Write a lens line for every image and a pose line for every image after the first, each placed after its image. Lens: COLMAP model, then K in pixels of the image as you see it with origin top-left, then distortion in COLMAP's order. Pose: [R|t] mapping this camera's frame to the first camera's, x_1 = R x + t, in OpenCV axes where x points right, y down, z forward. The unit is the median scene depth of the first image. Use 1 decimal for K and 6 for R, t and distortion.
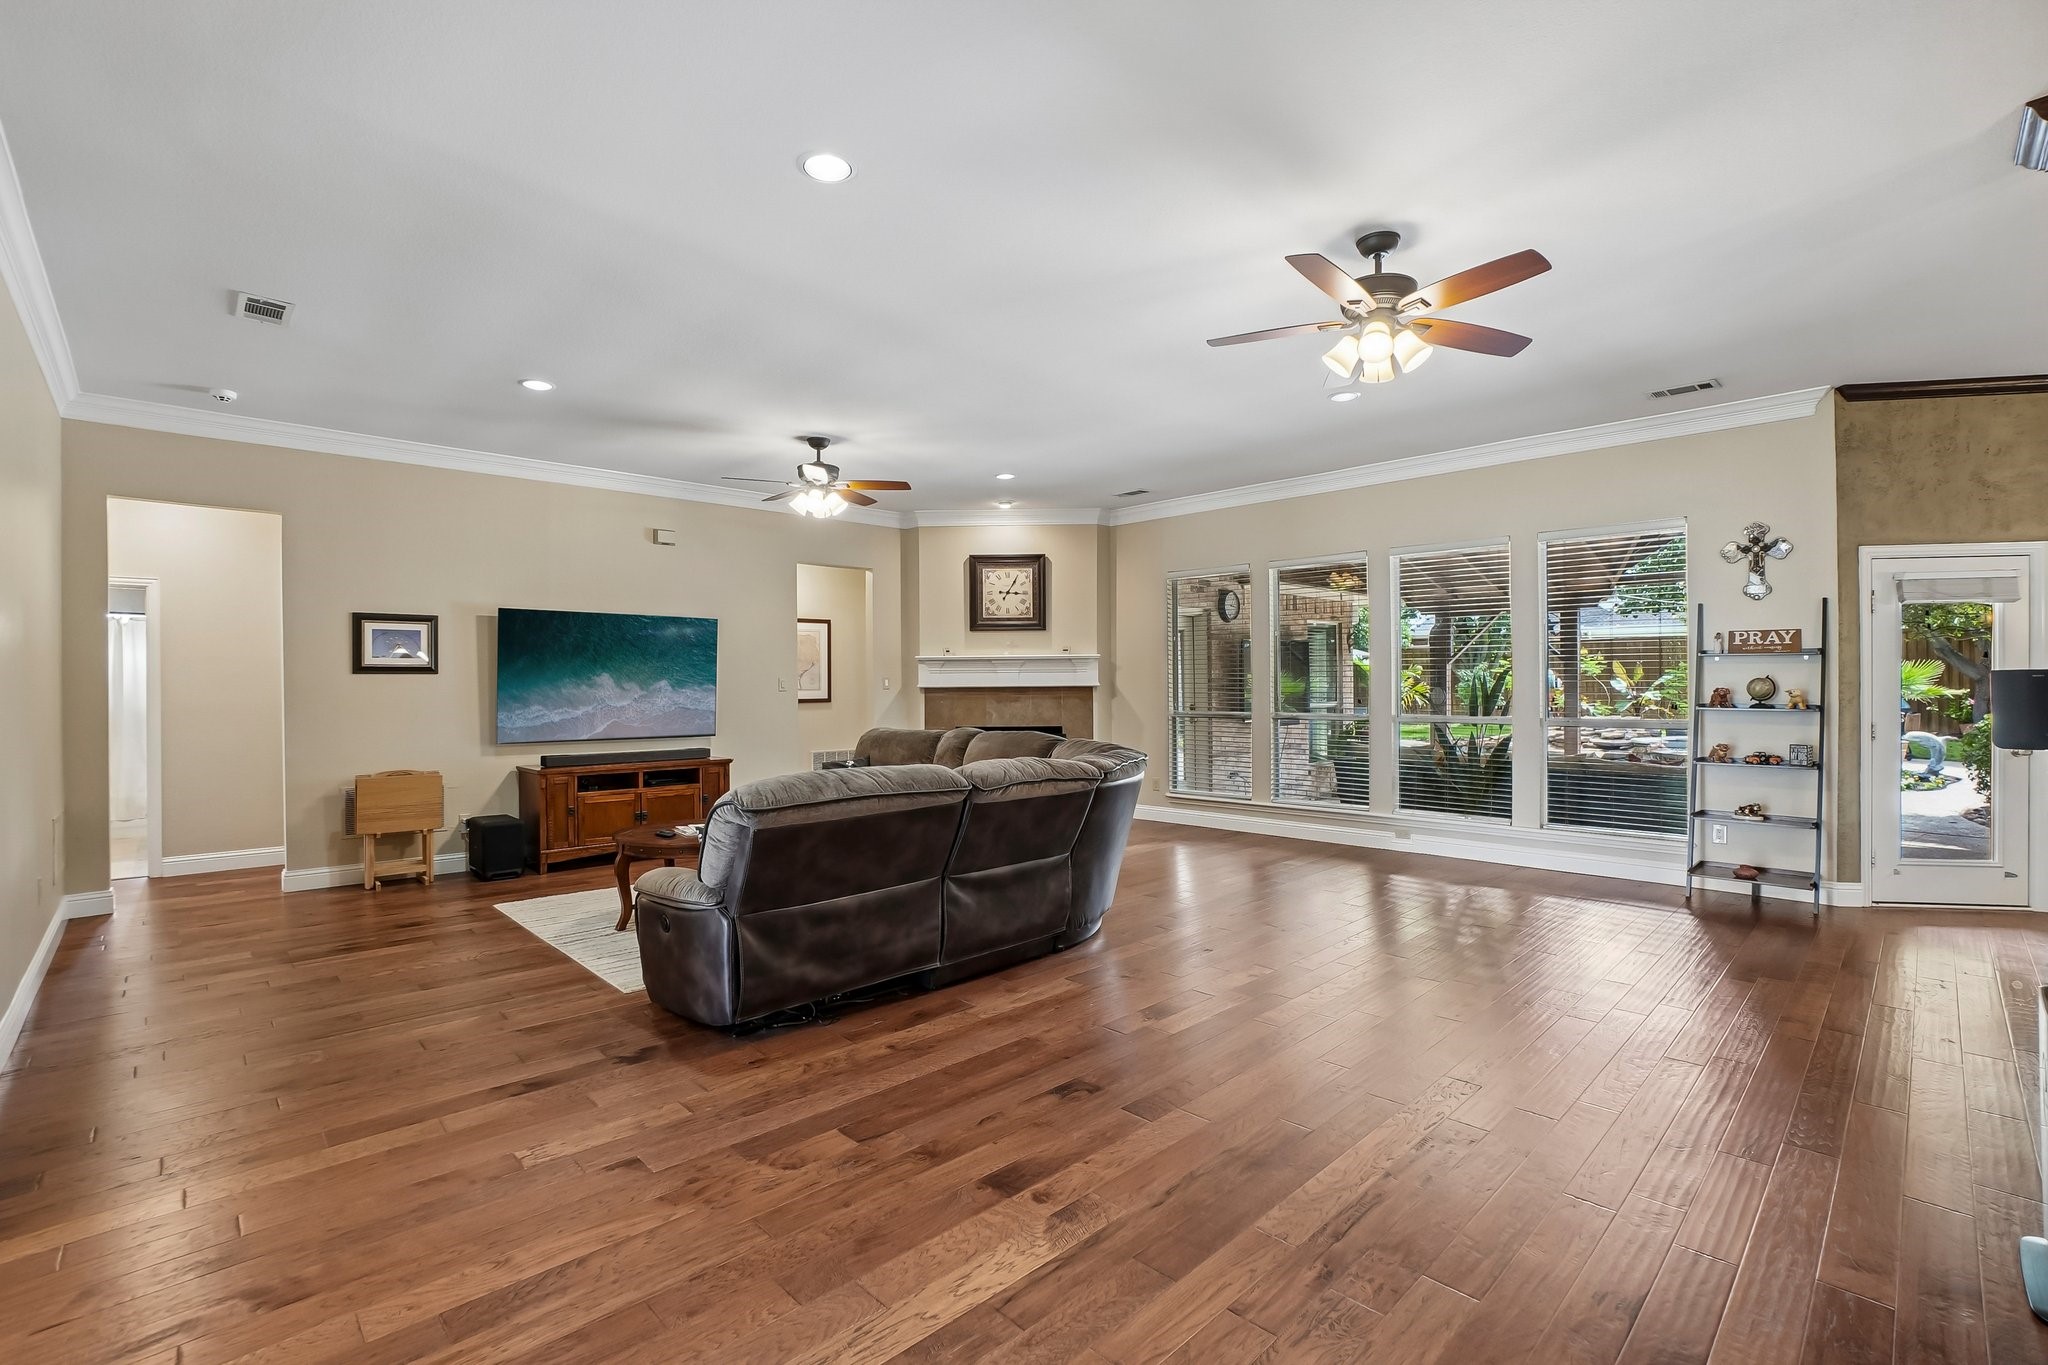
lens RADIAL K [[922.4, 0, 1005.1], [0, 922.4, 677.9], [0, 0, 1]] dist [-0.065303, 0.024046]
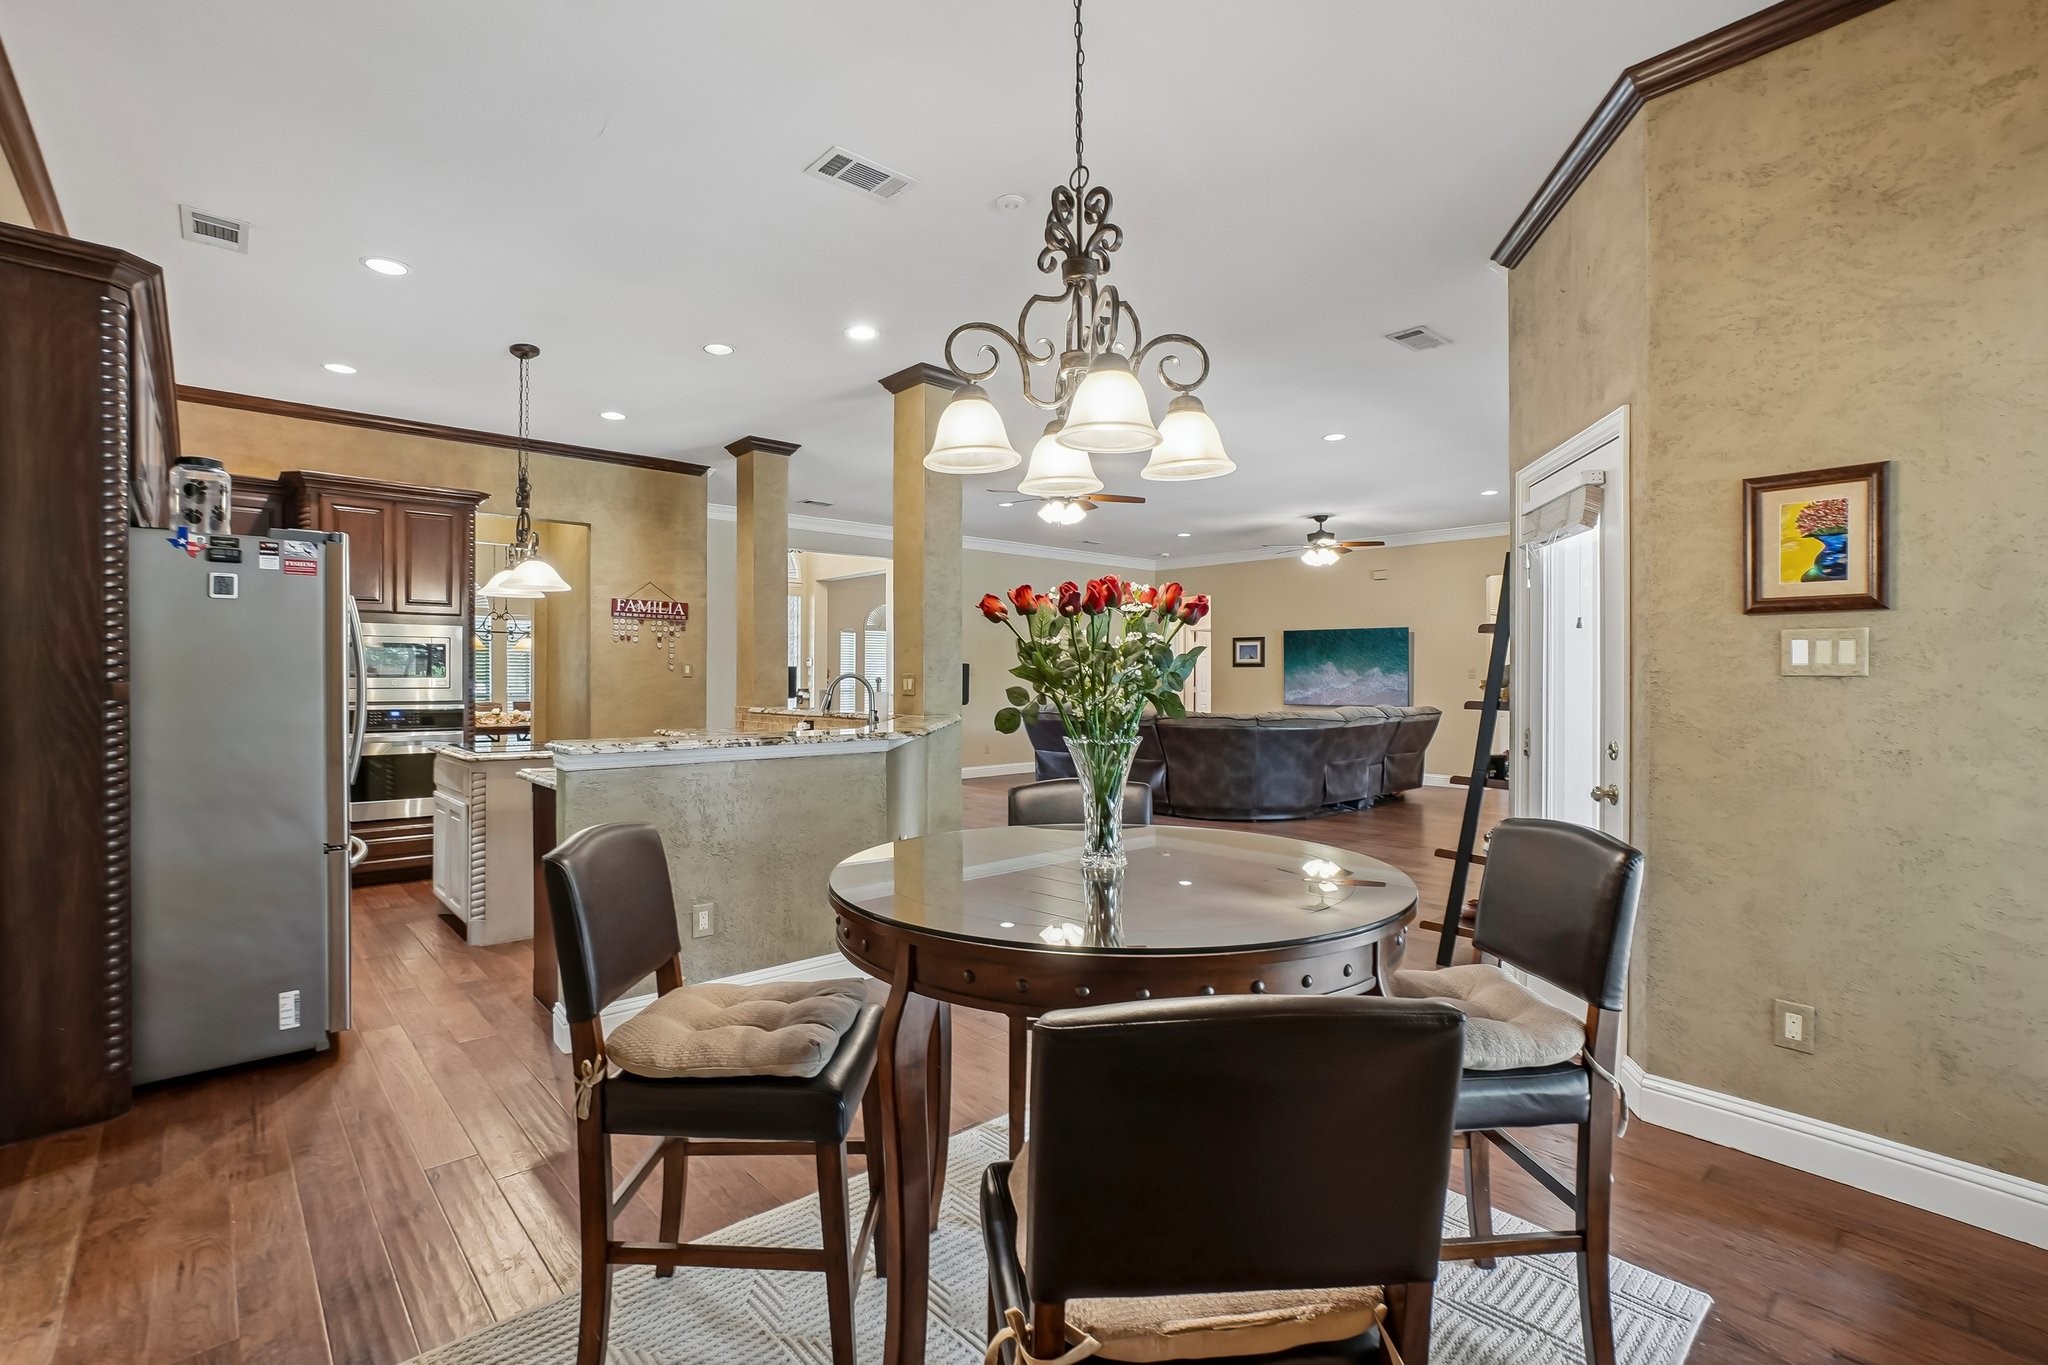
lens RADIAL K [[944.7, 0, 1020.6], [0, 944.7, 676.7], [0, 0, 1]] dist [-0.051439, 0.025854]
pose [[-0.028707, 0.005676, -0.999572, 1.414101], [0.003539, 0.999978, 0.005576, 0.003934], [0.999582, -0.003378, -0.028727, 0.522714]]
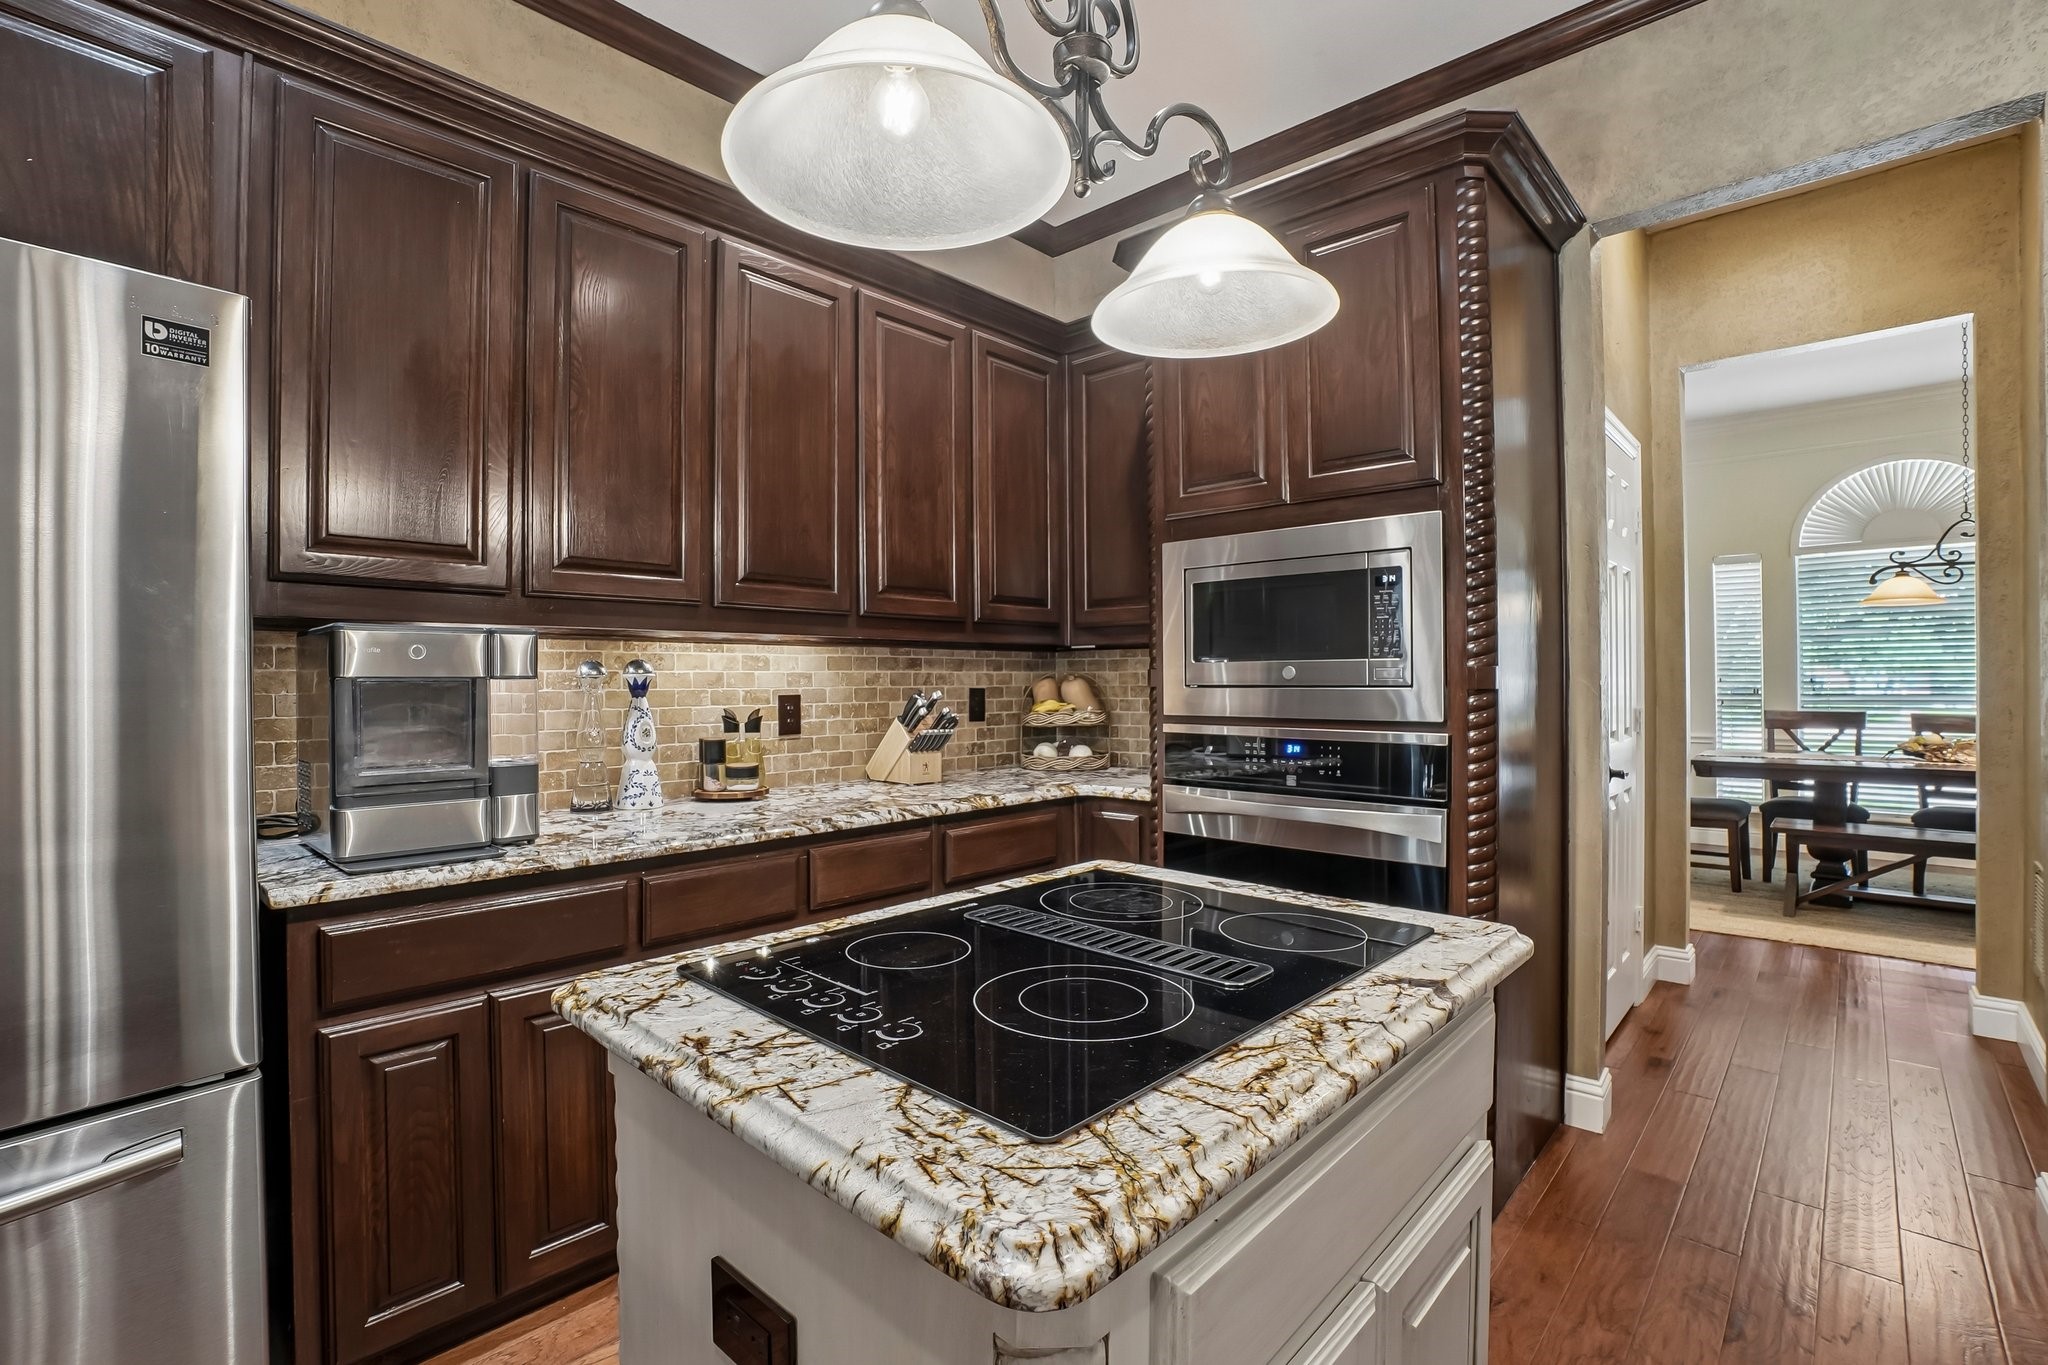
lens RADIAL K [[943.9, 0, 1005.6], [0, 943.9, 682.2], [0, 0, 1]] dist [-0.064385, 0.023719]
pose [[-0.998520, 0.014230, -0.052486, 0.657499], [0.014224, 0.999899, 0.000487, 0.014898], [0.052487, -0.000260, -0.998622, 0.252237]]
